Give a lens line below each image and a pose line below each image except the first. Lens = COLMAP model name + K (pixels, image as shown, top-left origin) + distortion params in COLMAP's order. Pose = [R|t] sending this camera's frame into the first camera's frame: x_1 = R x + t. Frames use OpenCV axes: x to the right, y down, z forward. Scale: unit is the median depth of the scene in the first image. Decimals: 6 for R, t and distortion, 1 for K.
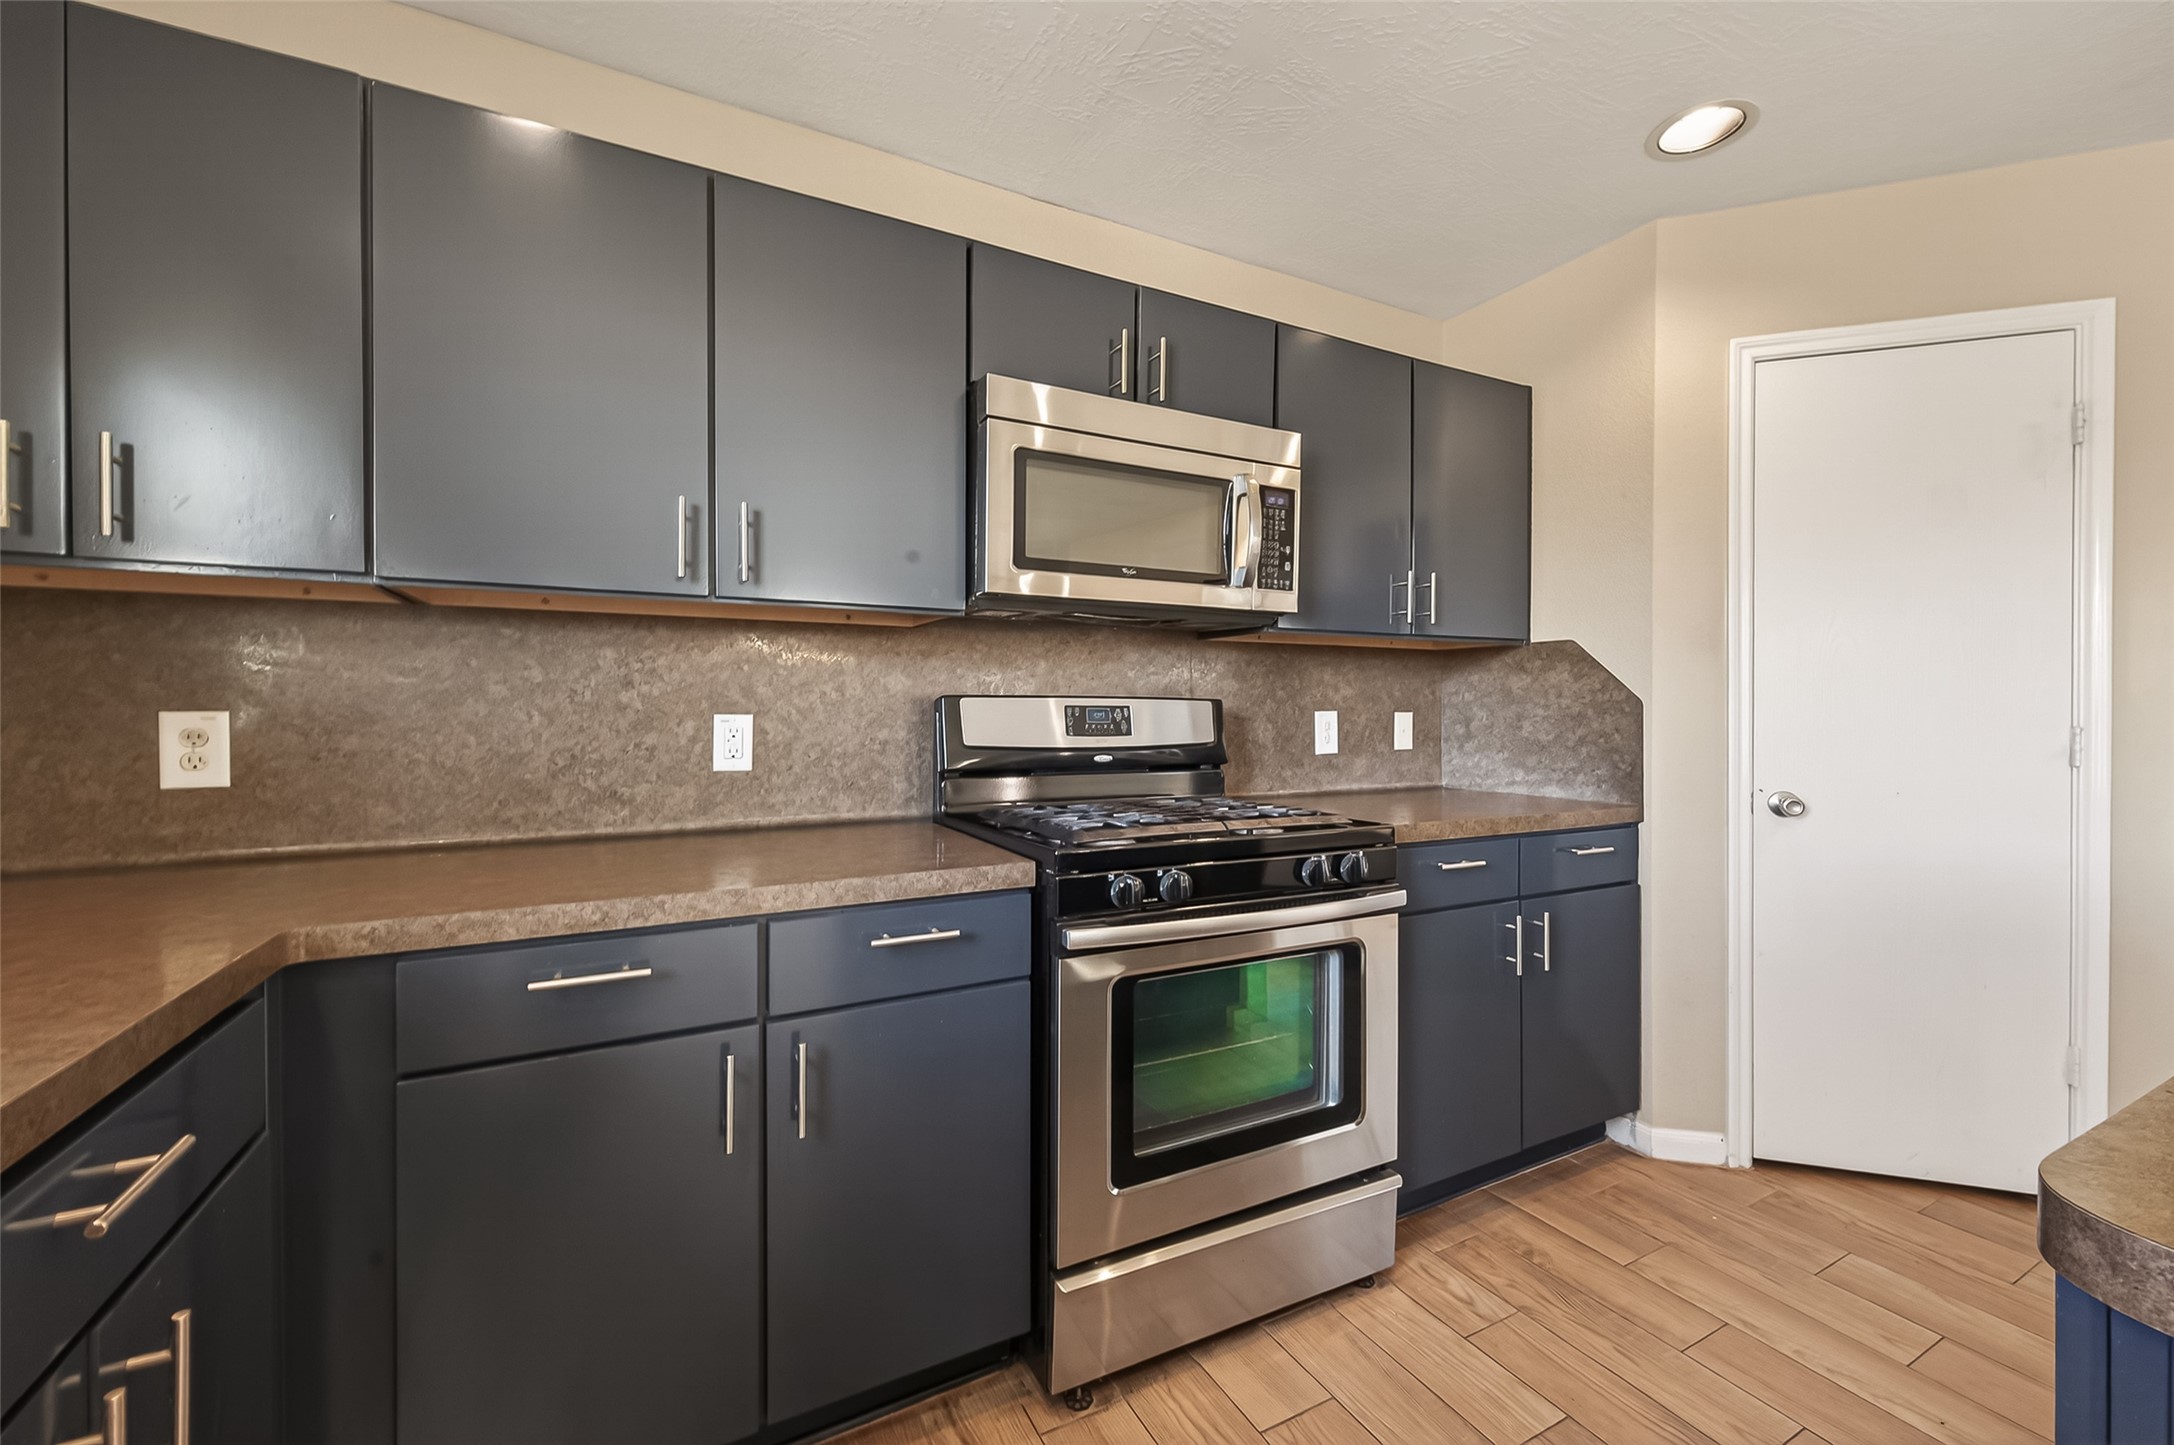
lens RADIAL K [[870.3, 0, 1091.5], [0, 870.3, 714.9], [0, 0, 1]] dist [-0.000394, -0.000106]
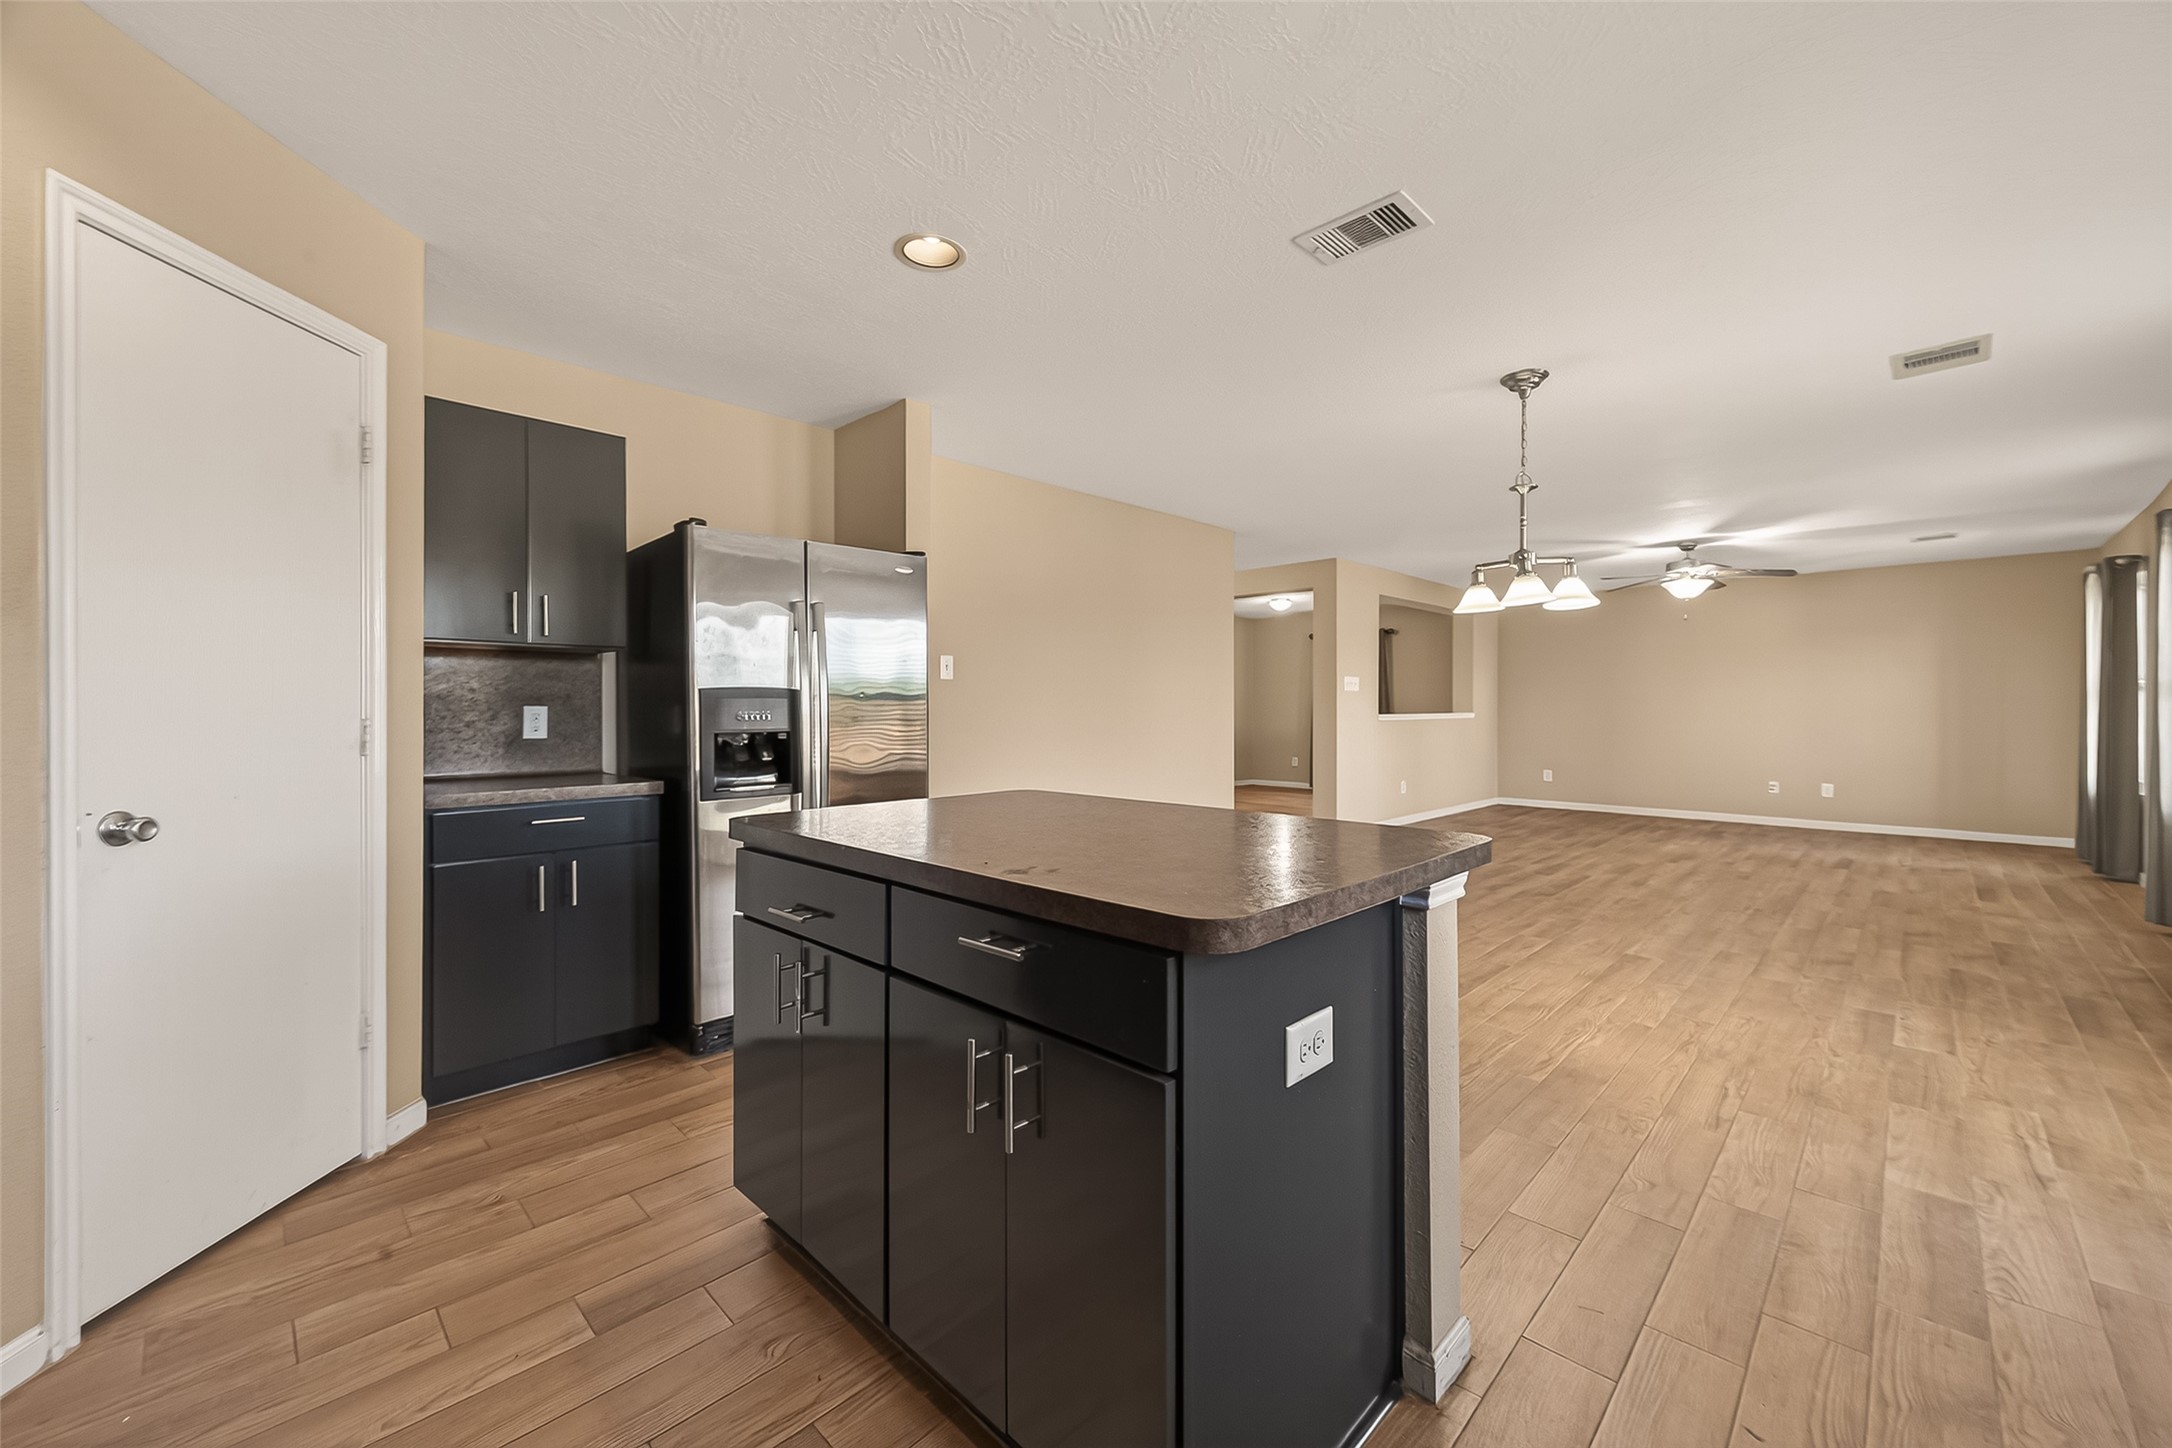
lens RADIAL K [[869.5, 0, 1094.0], [0, 869.5, 712.2], [0, 0, 1]] dist [-0.000394, -0.000106]
pose [[-0.320973, -0.003303, 0.947082, -0.203393], [0.009690, 0.999930, 0.006772, 0.005221], [-0.947039, 0.011350, -0.320919, 0.472985]]
